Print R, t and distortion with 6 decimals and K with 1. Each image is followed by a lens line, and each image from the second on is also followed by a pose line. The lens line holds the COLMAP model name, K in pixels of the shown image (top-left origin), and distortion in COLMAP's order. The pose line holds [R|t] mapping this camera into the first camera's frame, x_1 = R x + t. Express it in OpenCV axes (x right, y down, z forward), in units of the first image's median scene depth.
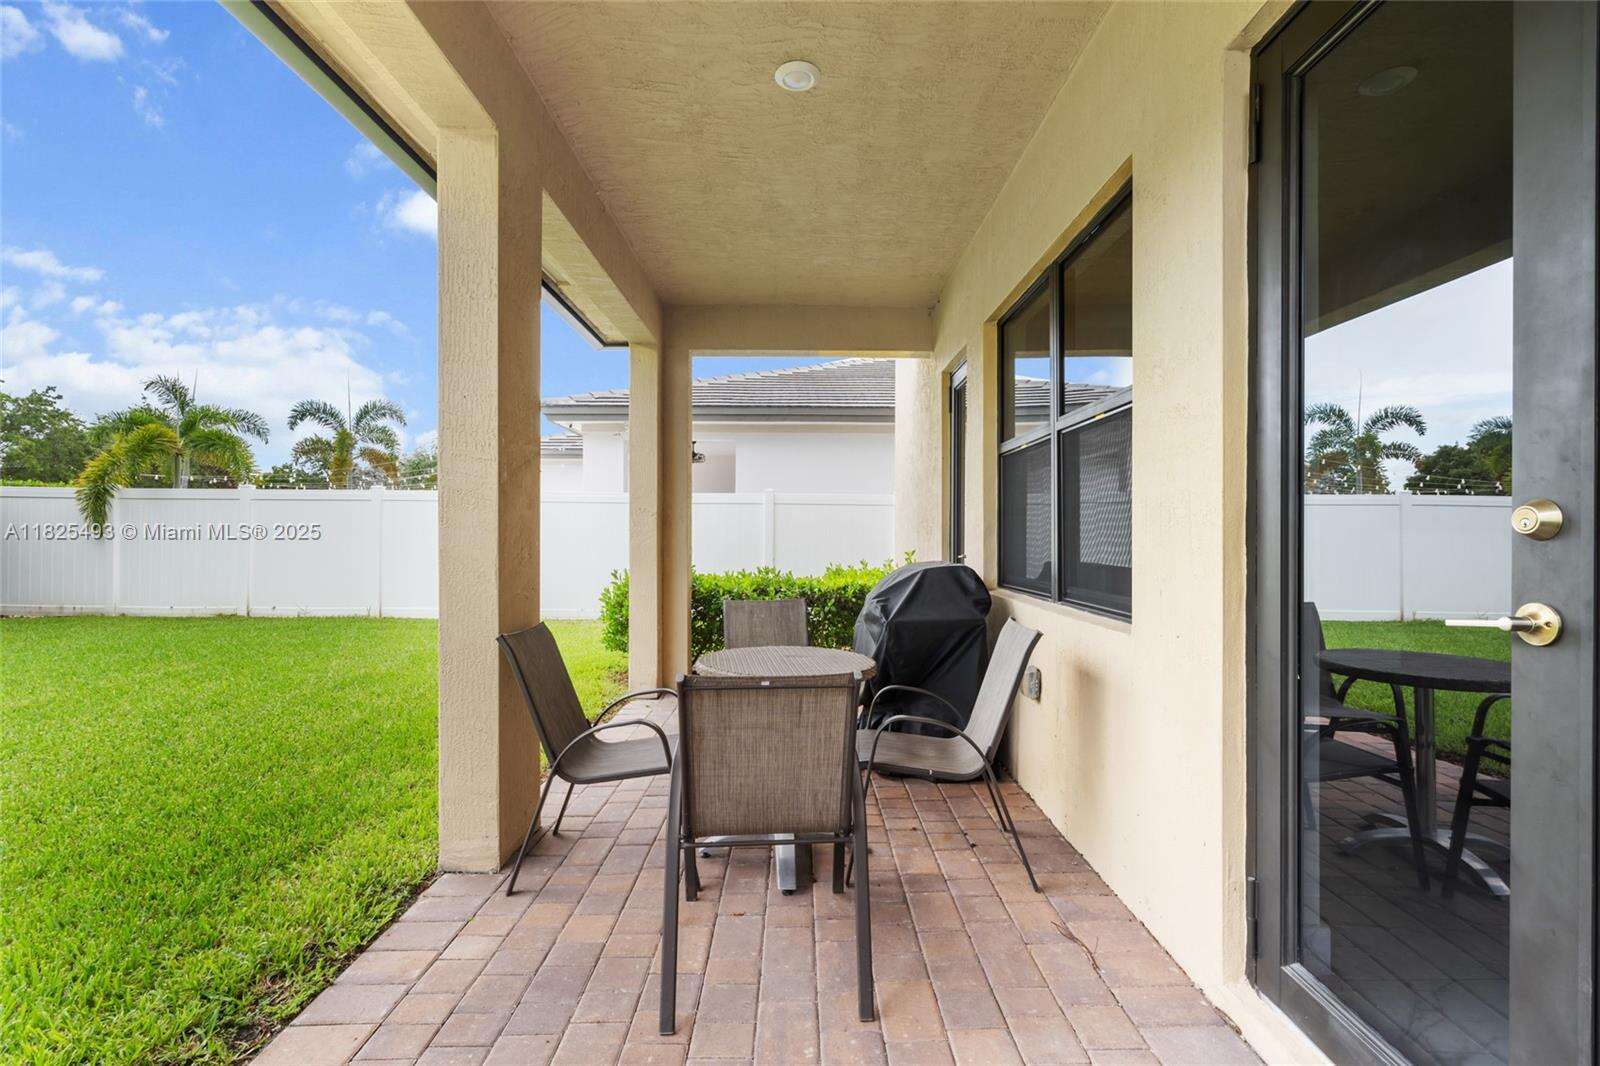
lens RADIAL K [[704.7, 0, 800.0], [0, 704.7, 533.0], [0, 0, 1]] dist [0.002833, 0.000204]
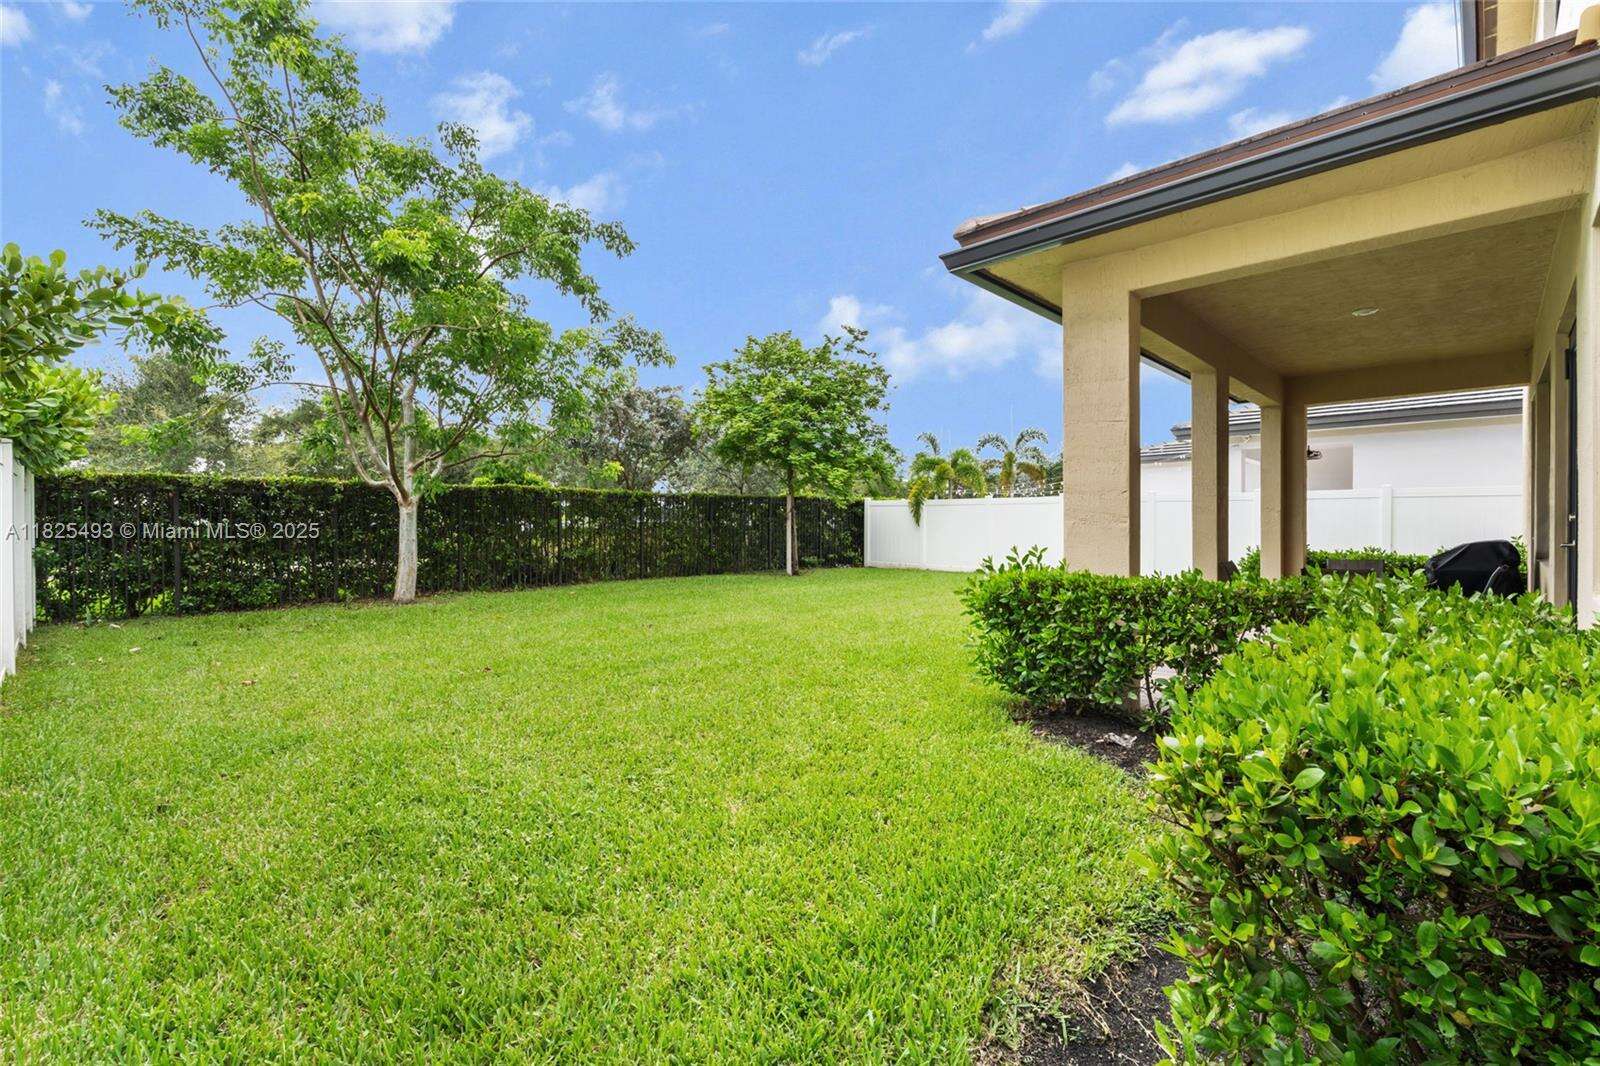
lens RADIAL K [[704.7, 0, 800.0], [0, 704.7, 533.0], [0, 0, 1]] dist [0.002833, 0.000204]
pose [[0.715106, 0.003378, -0.699008, 0.080639], [0.007586, 0.999892, 0.012593, -0.003731], [0.698975, -0.014308, 0.715003, -0.533192]]
